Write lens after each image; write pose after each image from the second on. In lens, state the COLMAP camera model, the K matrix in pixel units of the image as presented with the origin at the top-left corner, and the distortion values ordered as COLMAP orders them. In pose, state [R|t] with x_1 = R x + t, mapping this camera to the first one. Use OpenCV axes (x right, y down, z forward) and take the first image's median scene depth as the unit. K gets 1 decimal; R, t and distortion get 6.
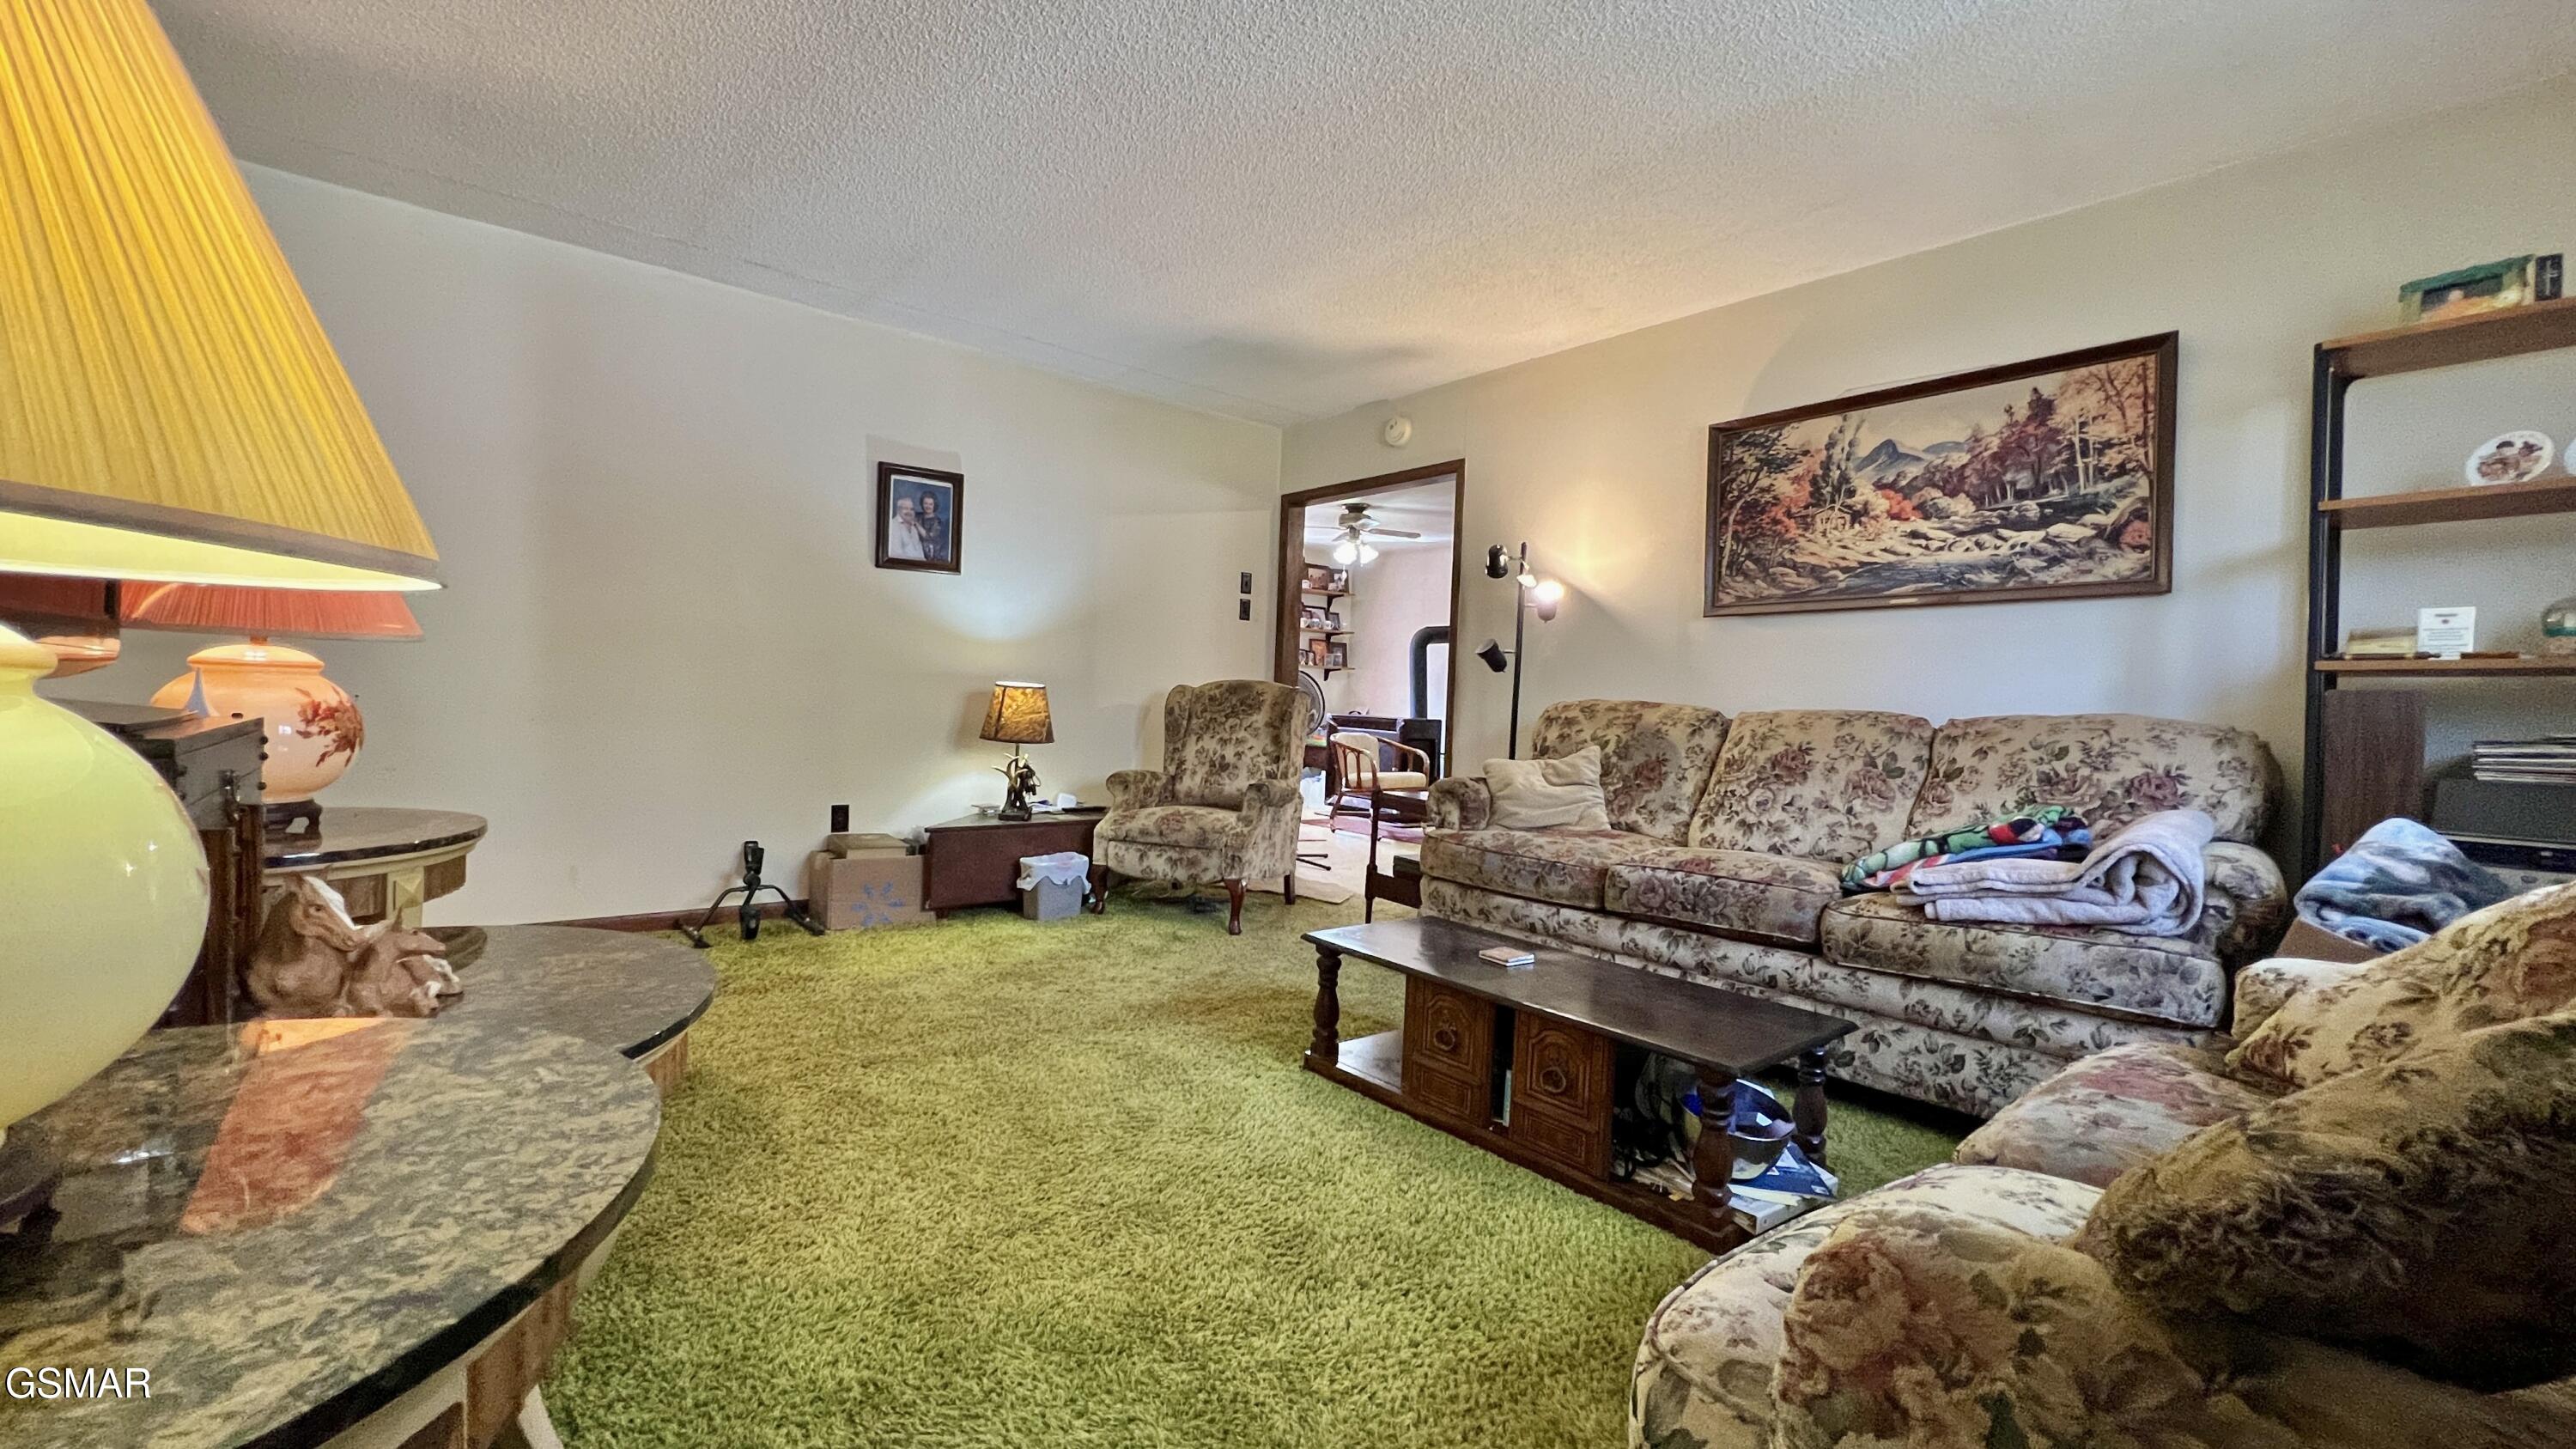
lens RADIAL K [[1037.7, 0, 1283.2], [0, 1037.7, 713.5], [0, 0, 1]] dist [-0.000400, 0.000455]
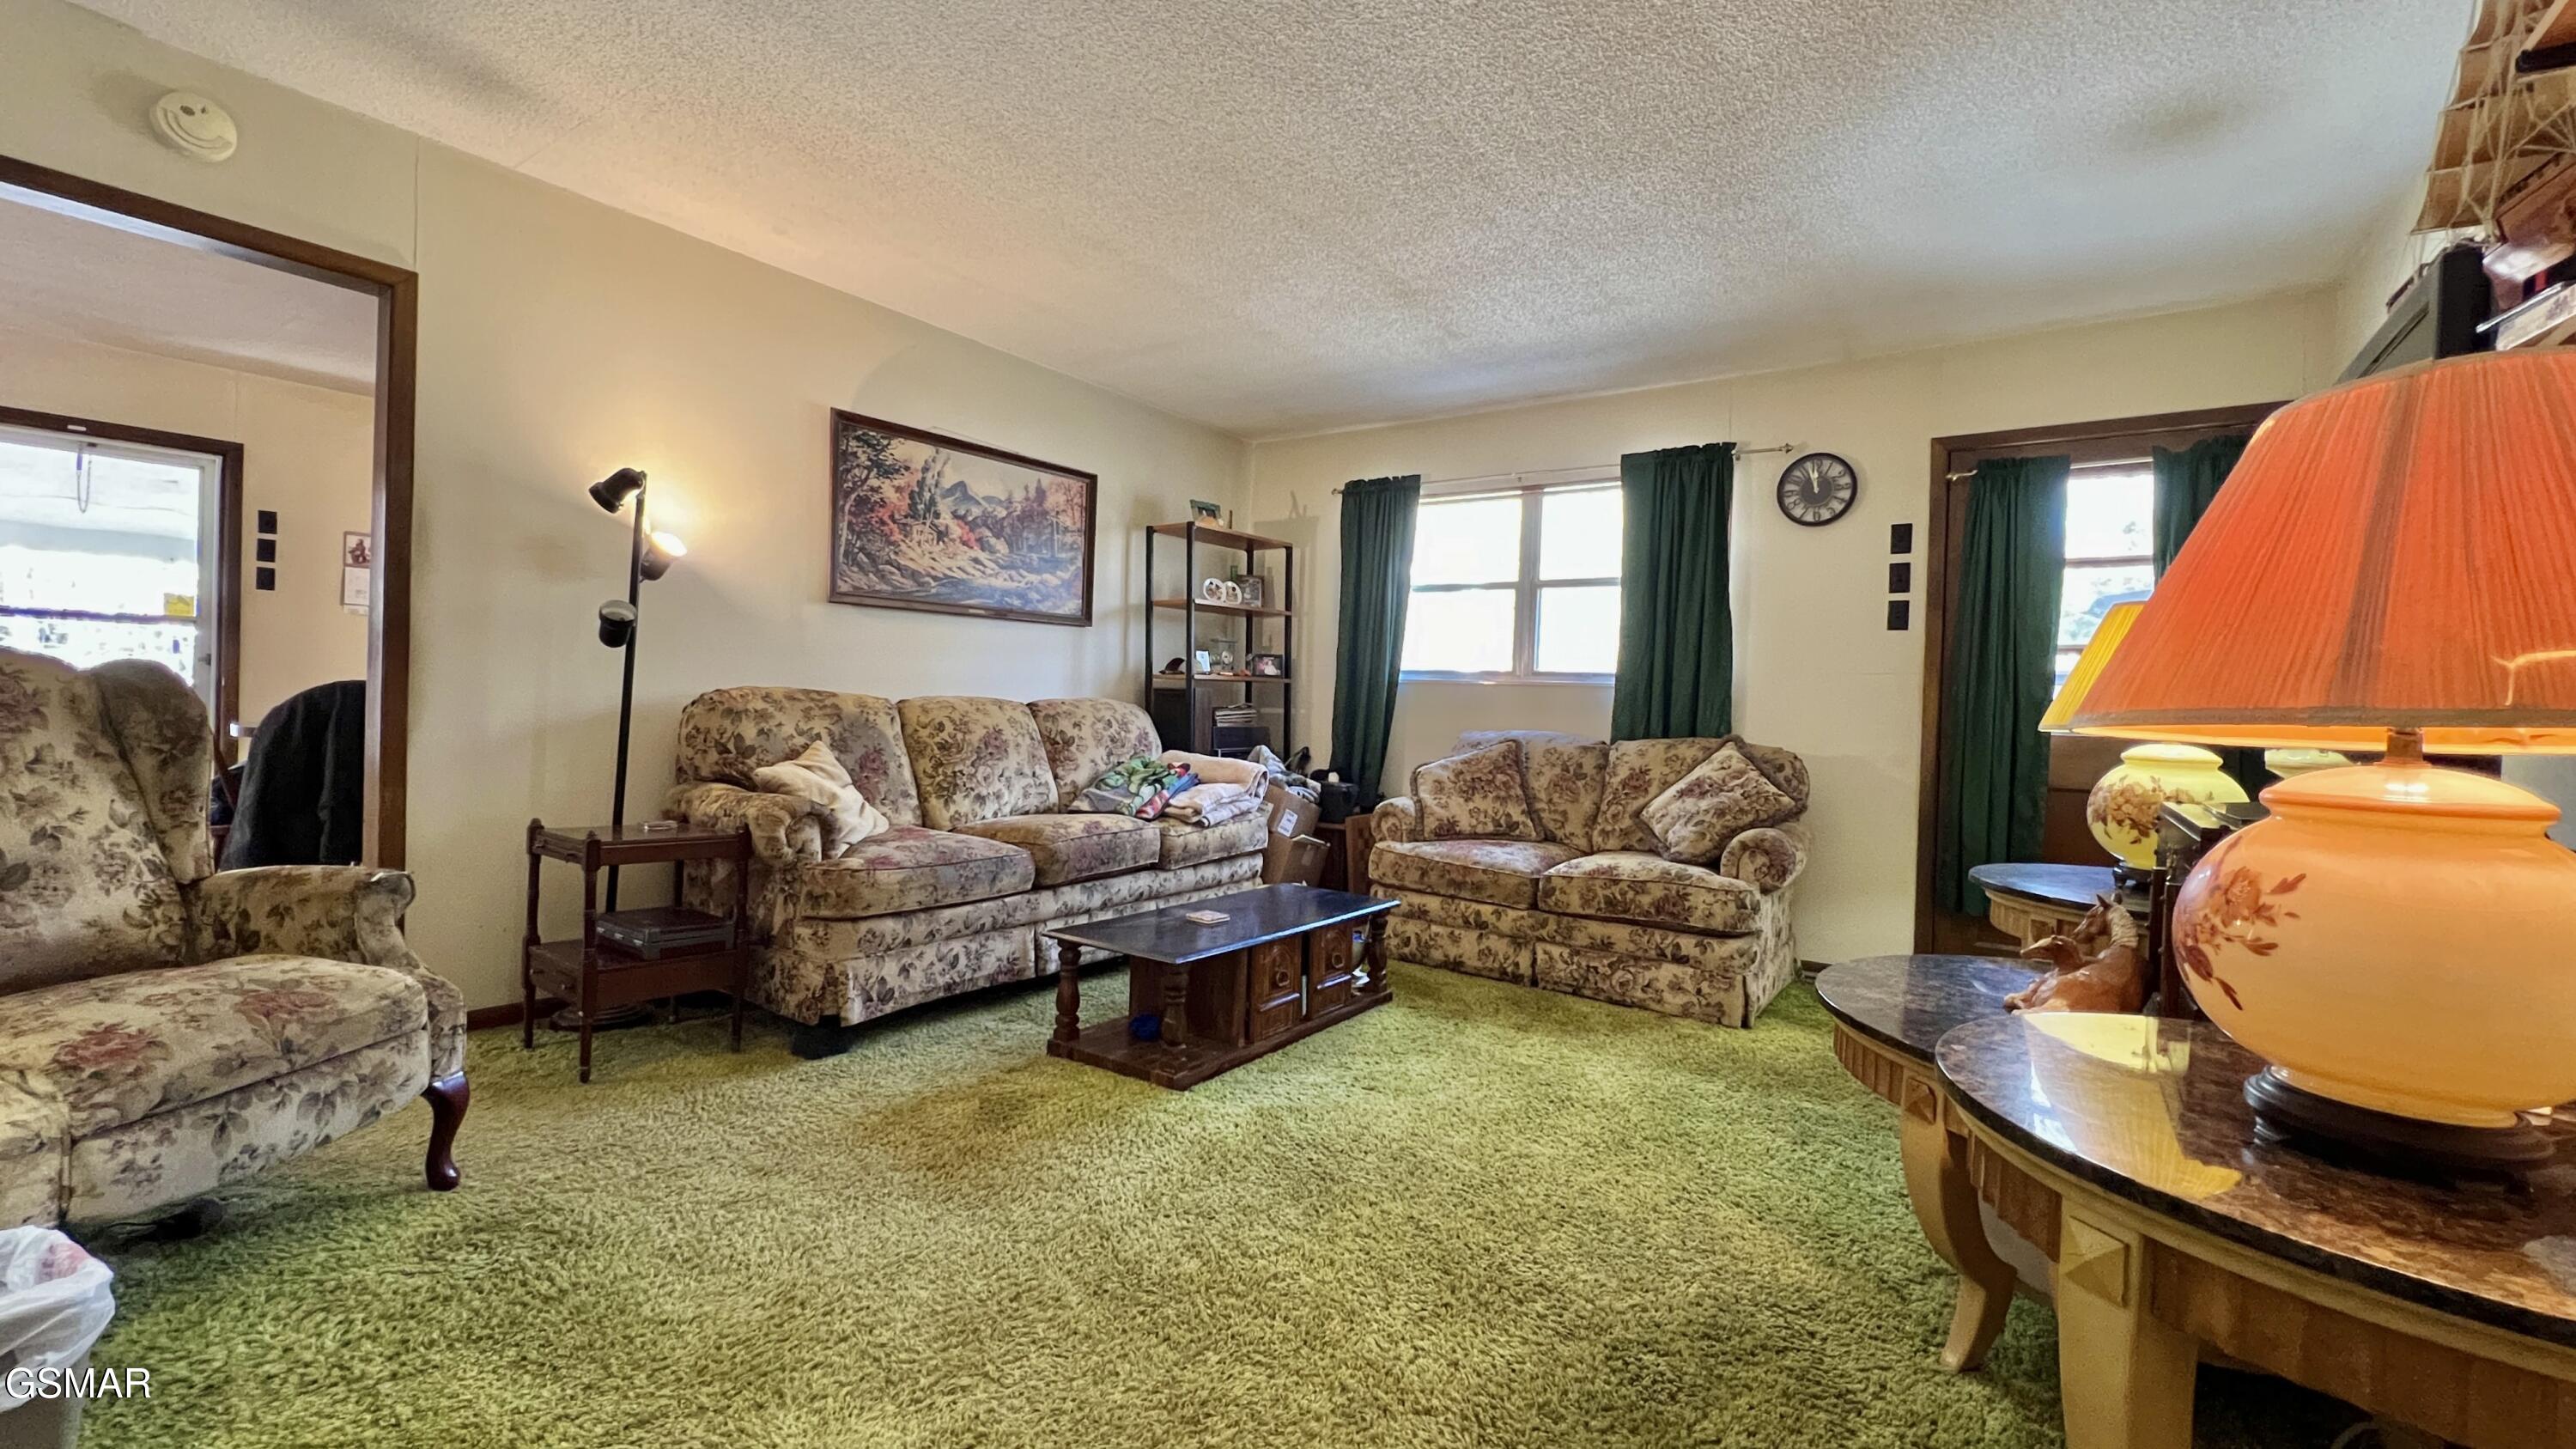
lens RADIAL K [[1049.2, 0, 1298.9], [0, 1049.2, 712.8], [0, 0, 1]] dist [-0.000155, 0.000112]
pose [[-0.265123, -0.061175, 0.962272, -0.769921], [-0.038004, 0.997873, 0.052967, -0.064613], [-0.963465, -0.022527, -0.266884, 0.933729]]
